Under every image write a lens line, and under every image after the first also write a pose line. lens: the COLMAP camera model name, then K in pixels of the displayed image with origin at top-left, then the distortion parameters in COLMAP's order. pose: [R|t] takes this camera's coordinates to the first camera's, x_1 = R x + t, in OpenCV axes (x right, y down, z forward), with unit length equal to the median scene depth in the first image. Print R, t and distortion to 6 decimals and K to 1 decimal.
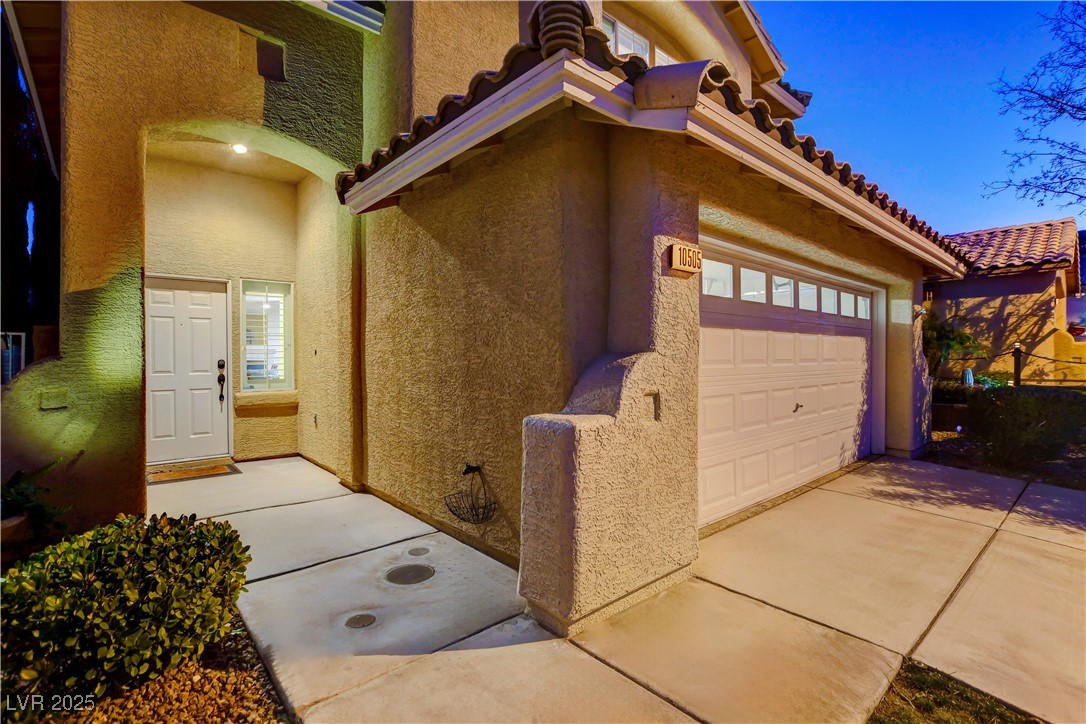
lens RADIAL K [[501.3, 0, 535.4], [0, 501.3, 363.4], [0, 0, 1]] dist [-0.030265, 0.000230]
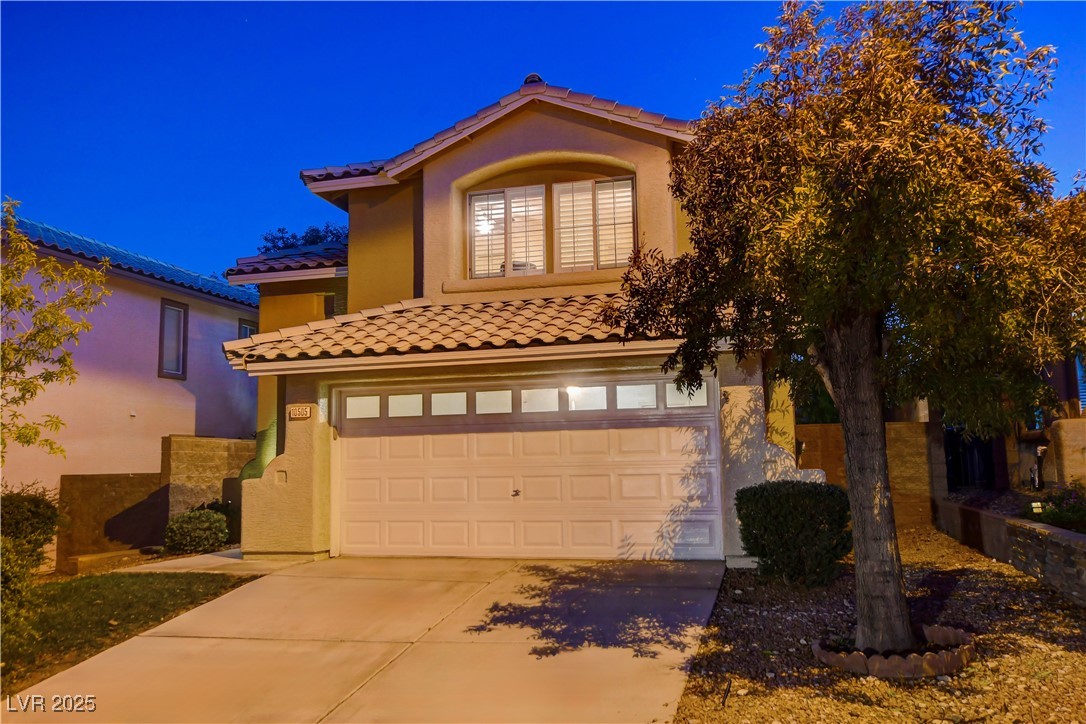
lens RADIAL K [[881.7, 0, 543.0], [0, 881.7, 362.0], [0, 0, 1]] dist [-0.005710, -0.000437]
pose [[0.553259, -0.103953, -0.826498, 3.240042], [0.005547, 0.992621, -0.121134, 0.043152], [0.832991, 0.062434, 0.549753, -0.234456]]
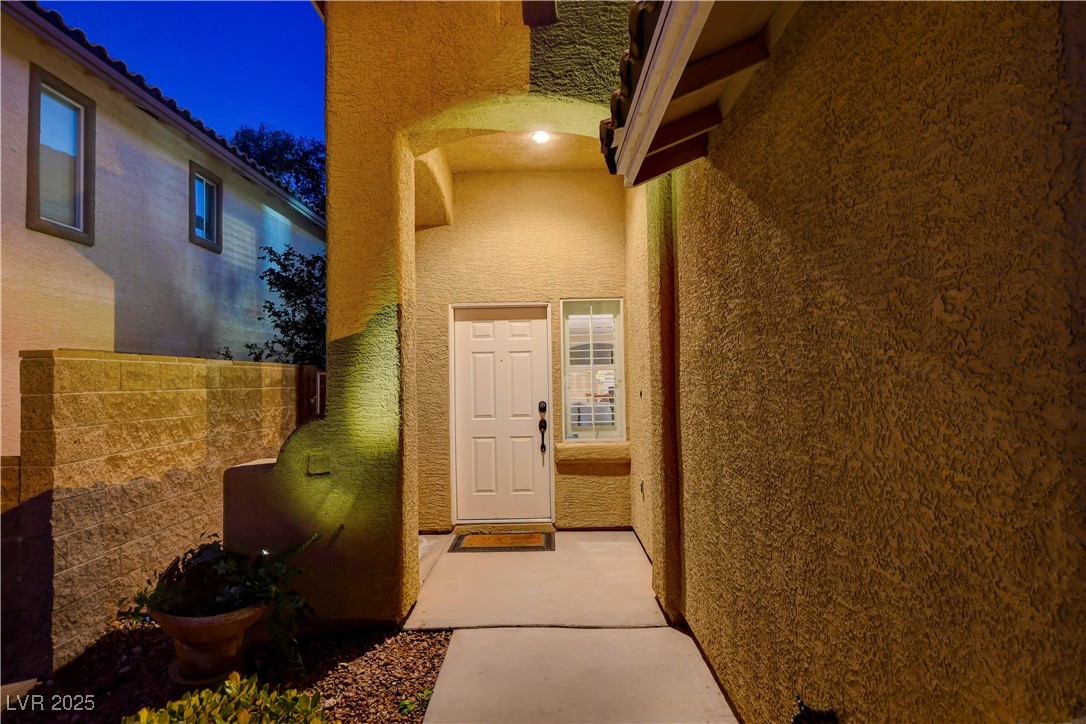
lens RADIAL K [[604.0, 0, 543.0], [0, 604.0, 362.0], [0, 0, 1]] dist [-0.023144, 0.003188]
pose [[0.753369, -0.025927, -0.657086, 0.035325], [0.007449, 0.999495, -0.030898, -0.067287], [0.657555, 0.018383, 0.753182, 0.405126]]
